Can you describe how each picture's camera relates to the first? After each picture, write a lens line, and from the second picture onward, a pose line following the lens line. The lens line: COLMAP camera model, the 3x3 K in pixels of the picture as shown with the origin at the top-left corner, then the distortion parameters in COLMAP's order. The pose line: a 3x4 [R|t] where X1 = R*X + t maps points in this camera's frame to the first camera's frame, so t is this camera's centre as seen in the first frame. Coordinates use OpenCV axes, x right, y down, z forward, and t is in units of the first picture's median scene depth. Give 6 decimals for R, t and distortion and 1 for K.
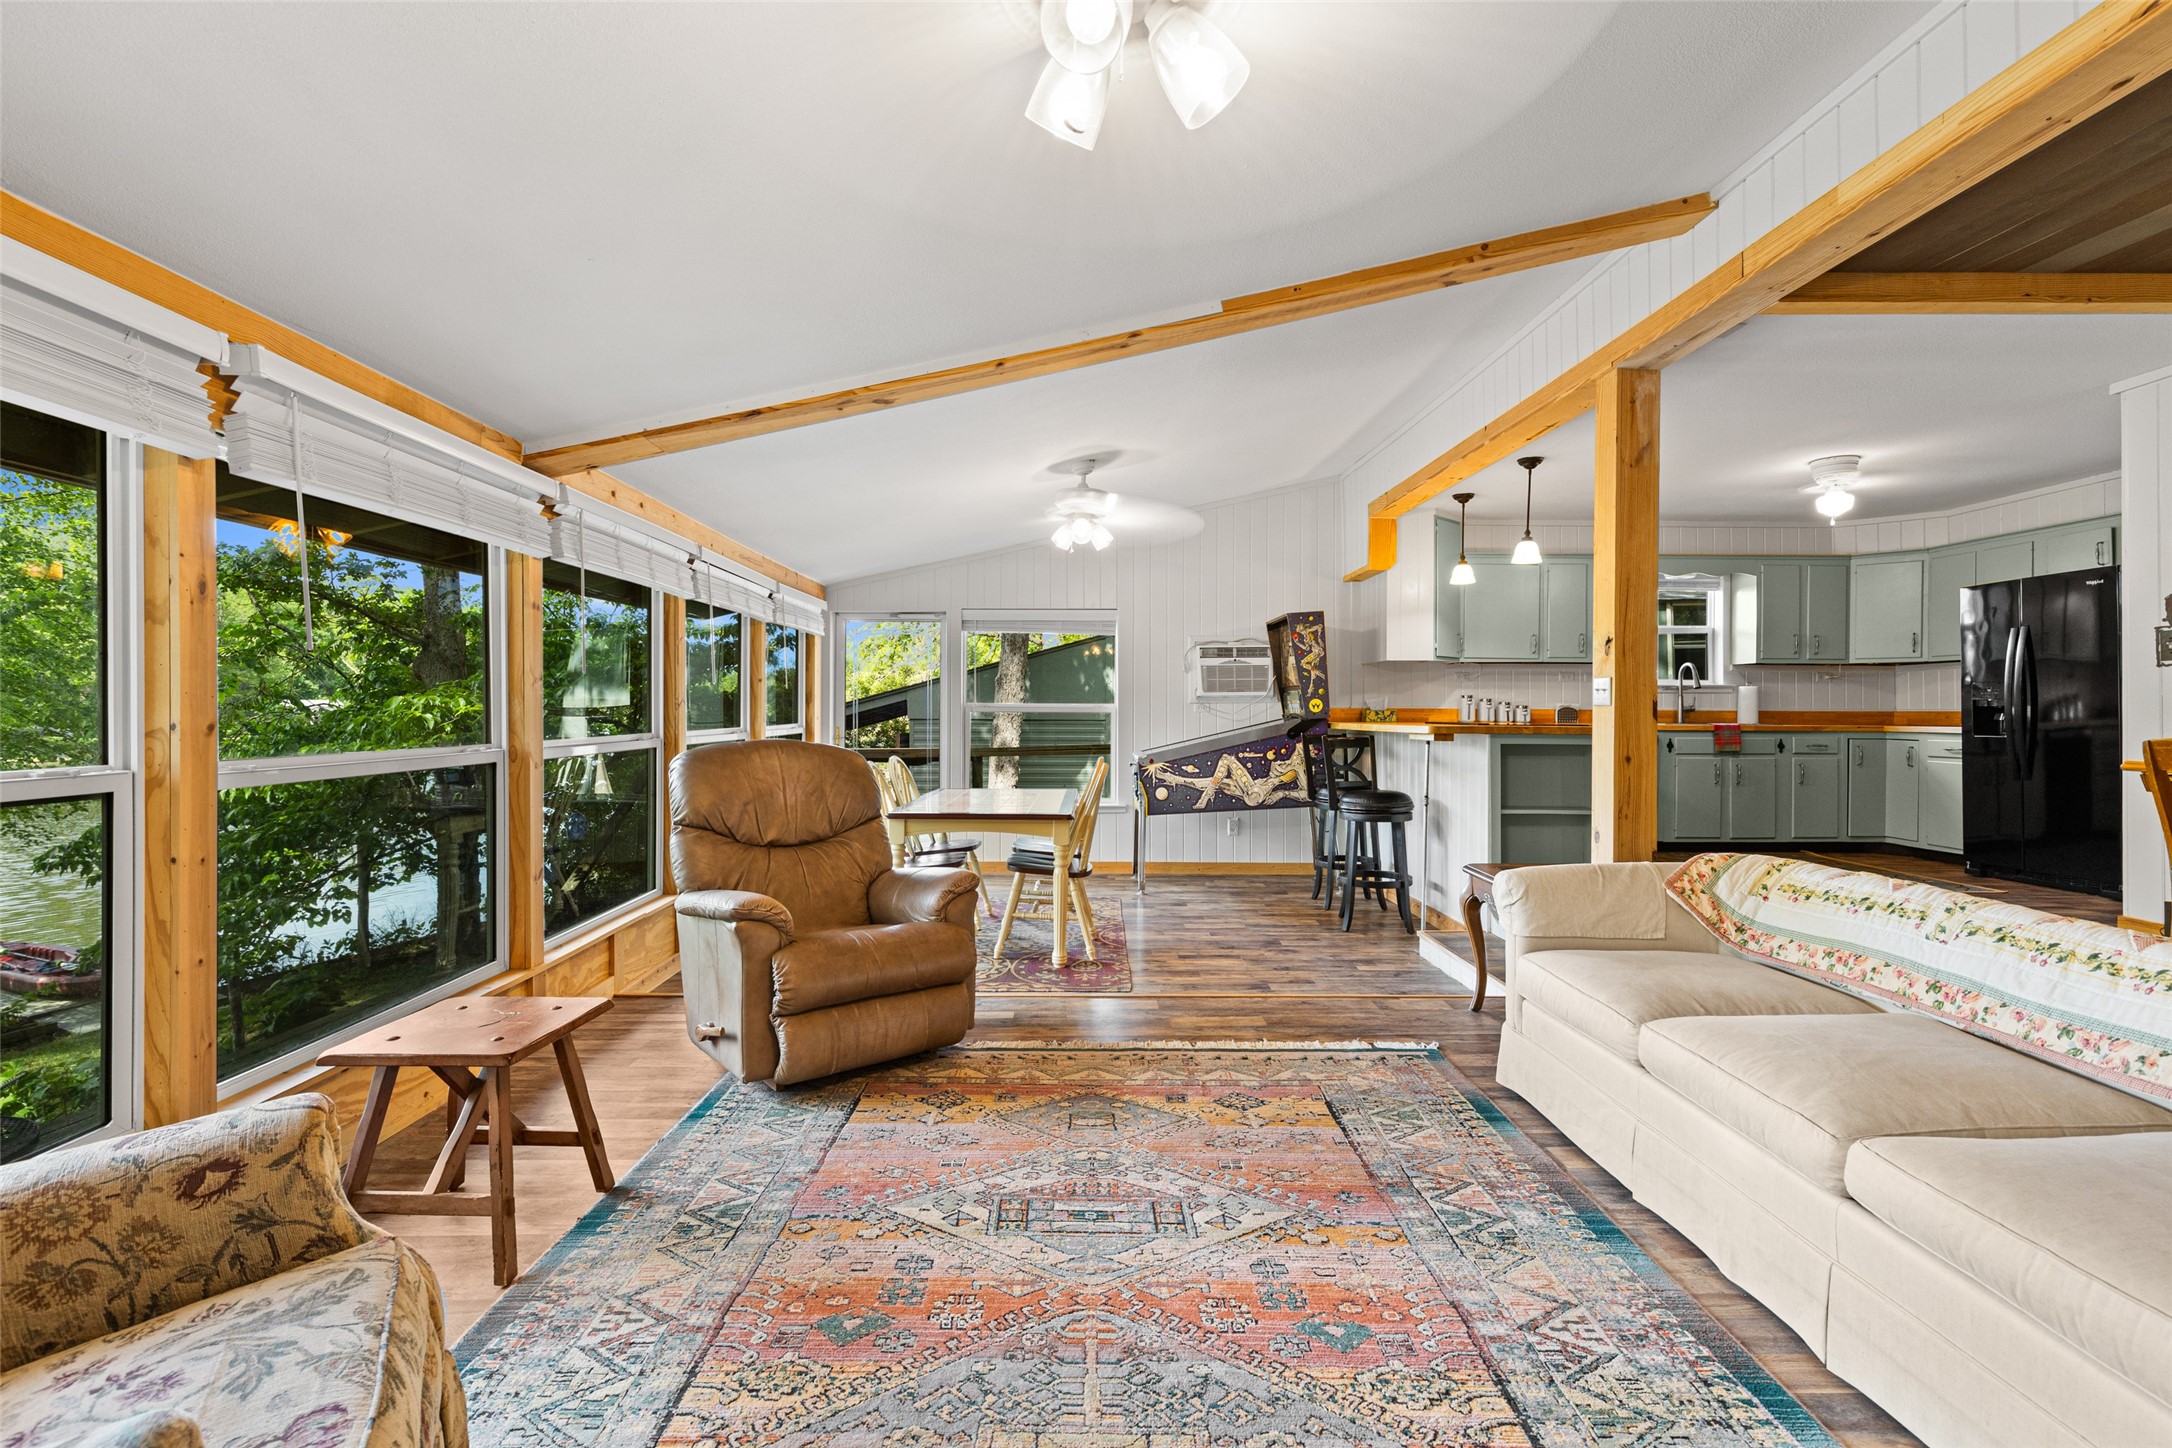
lens RADIAL K [[976.4, 0, 1071.5], [0, 976.4, 716.3], [0, 0, 1]] dist [0.003470, -0.000094]
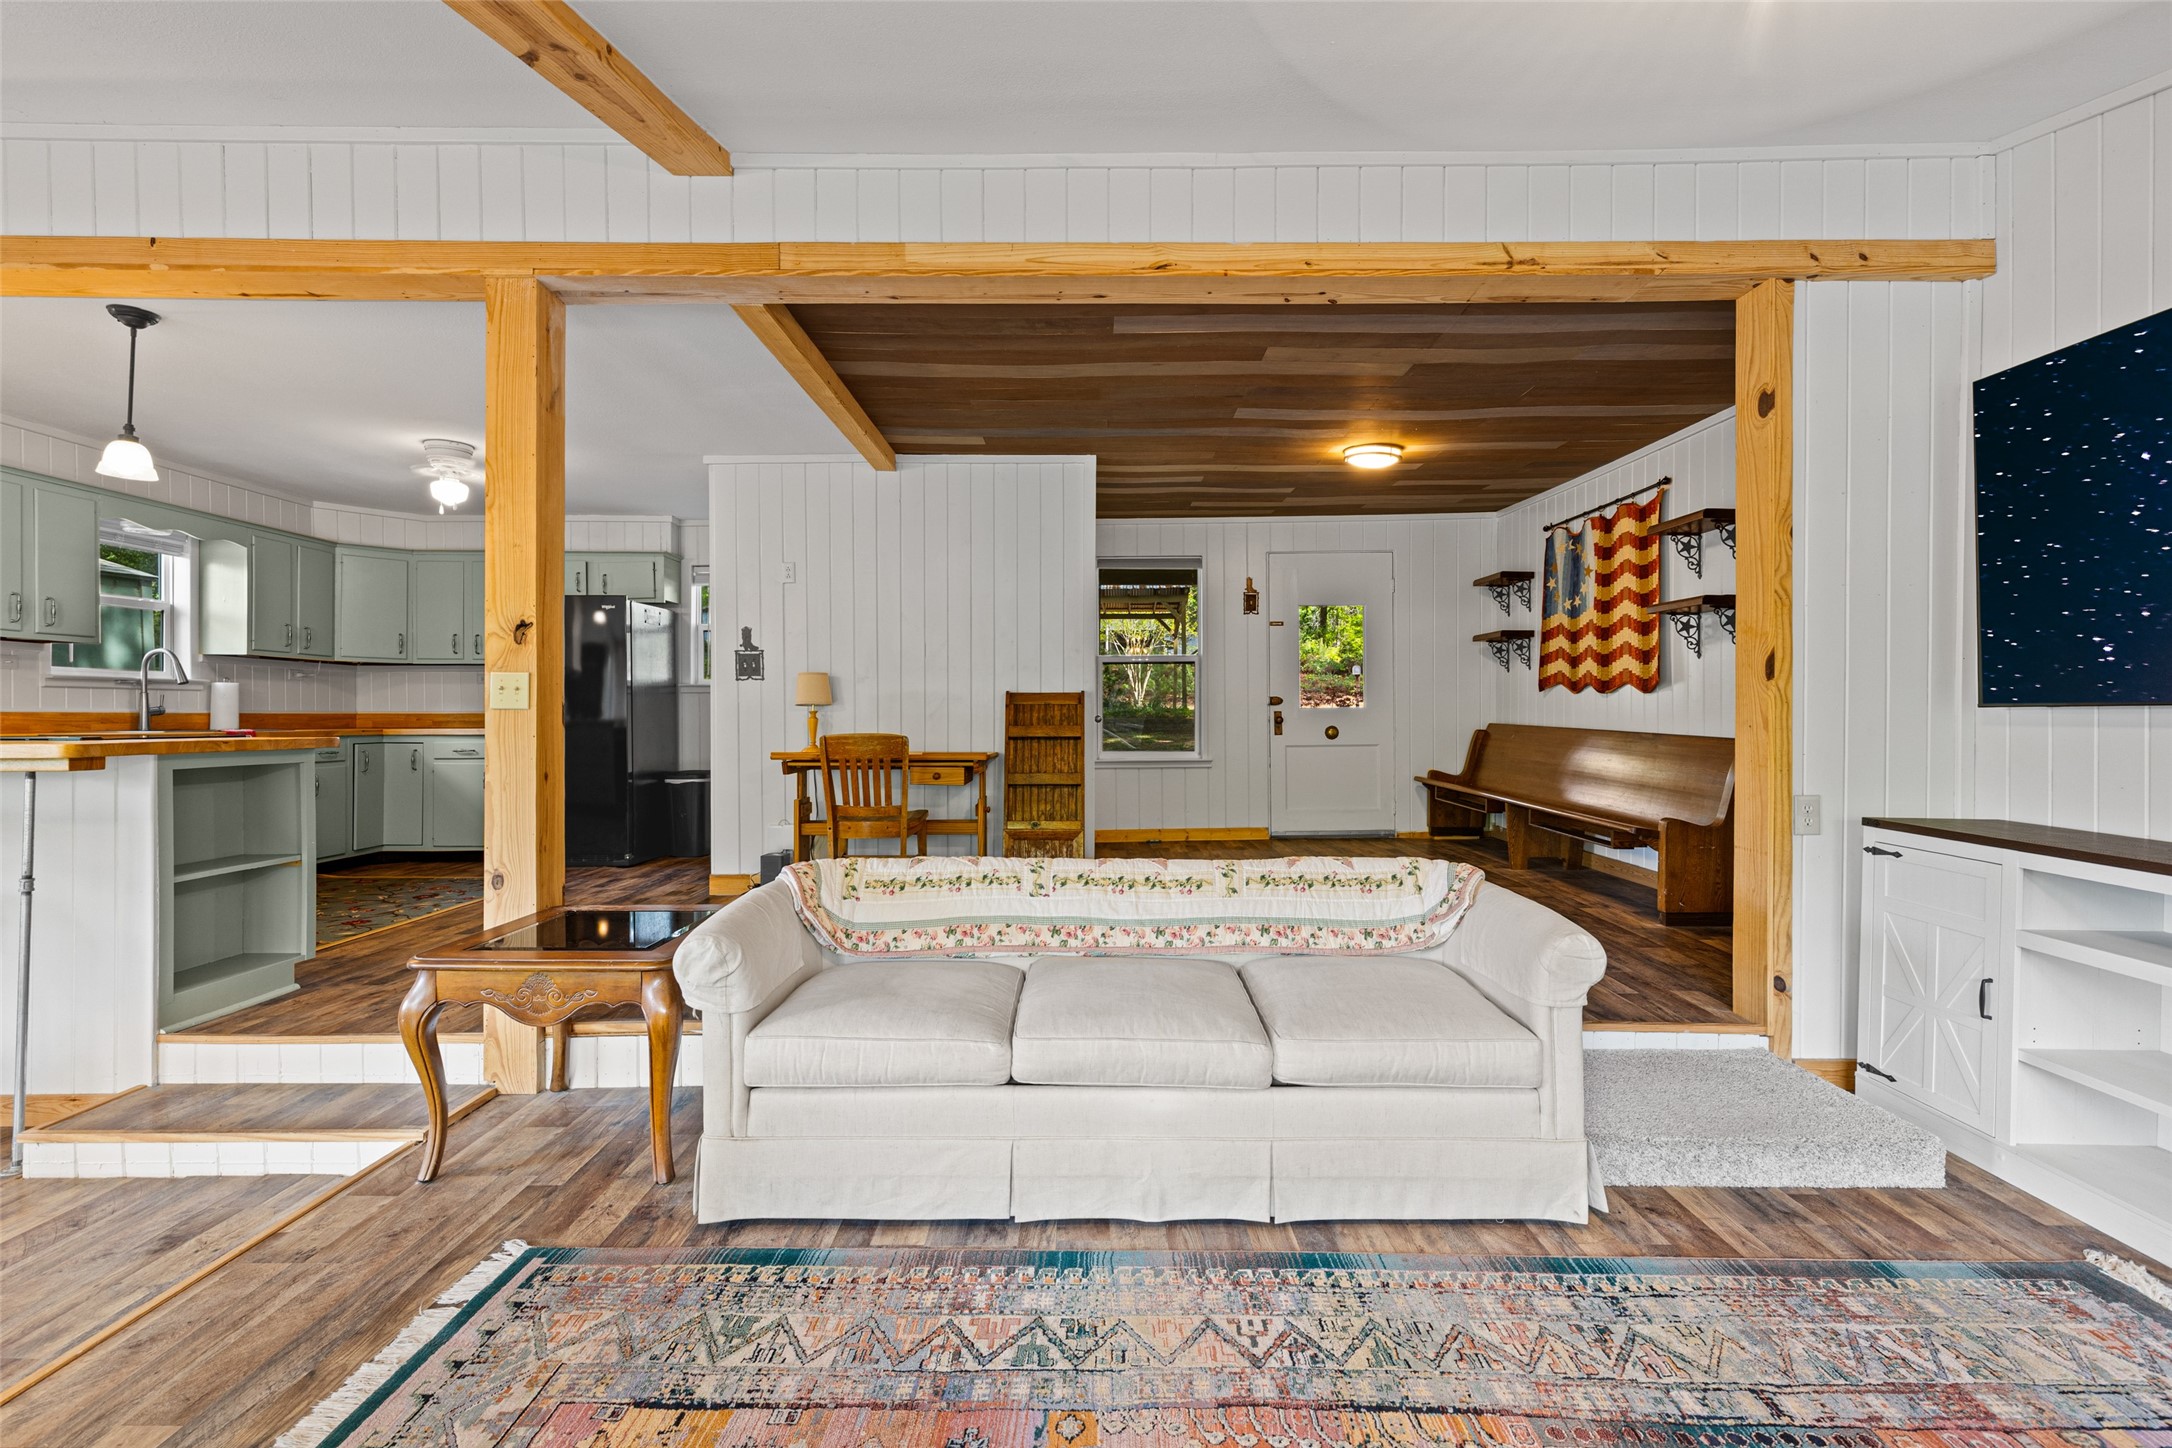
lens RADIAL K [[976.4, 0, 1110.2], [0, 976.4, 718.2], [0, 0, 1]] dist [0.003470, -0.000094]
pose [[-0.003716, -0.007045, 0.999968, -0.272070], [0.004856, 0.999963, 0.007063, -0.007932], [-0.999981, 0.004882, -0.003682, 0.636550]]
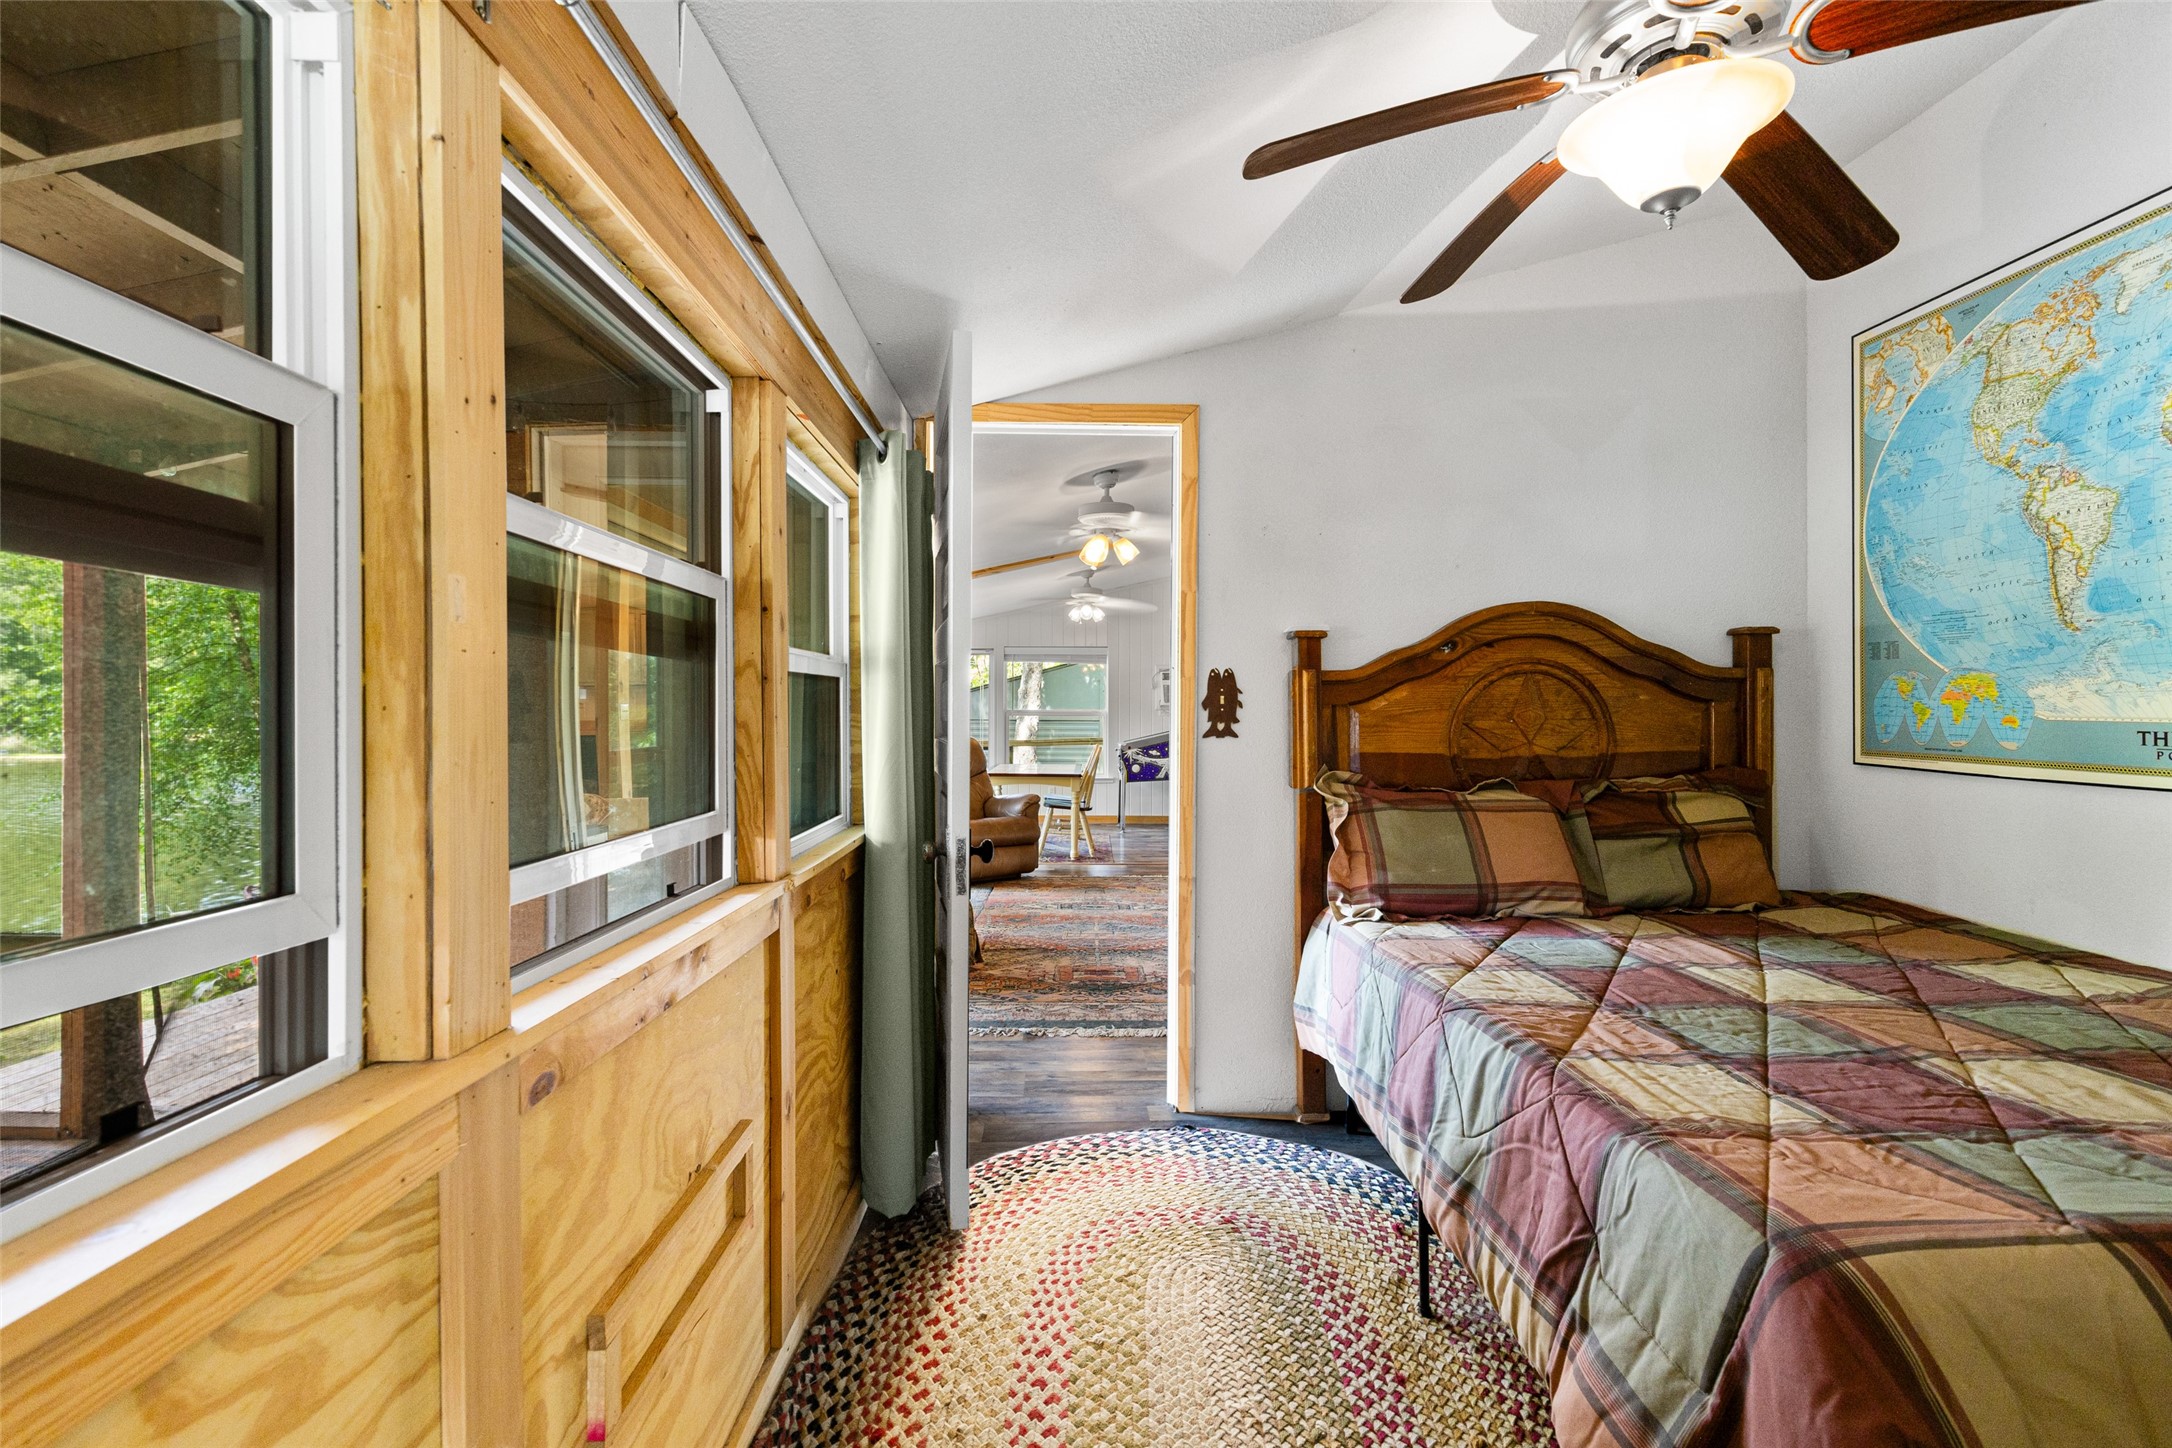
lens RADIAL K [[976.4, 0, 1091.3], [0, 976.4, 718.7], [0, 0, 1]] dist [0.003470, -0.000094]
pose [[0.999654, -0.000394, 0.026282, -0.041101], [0.000313, 0.999995, 0.003050, -0.010507], [-0.026283, -0.003041, 0.999650, -1.139249]]
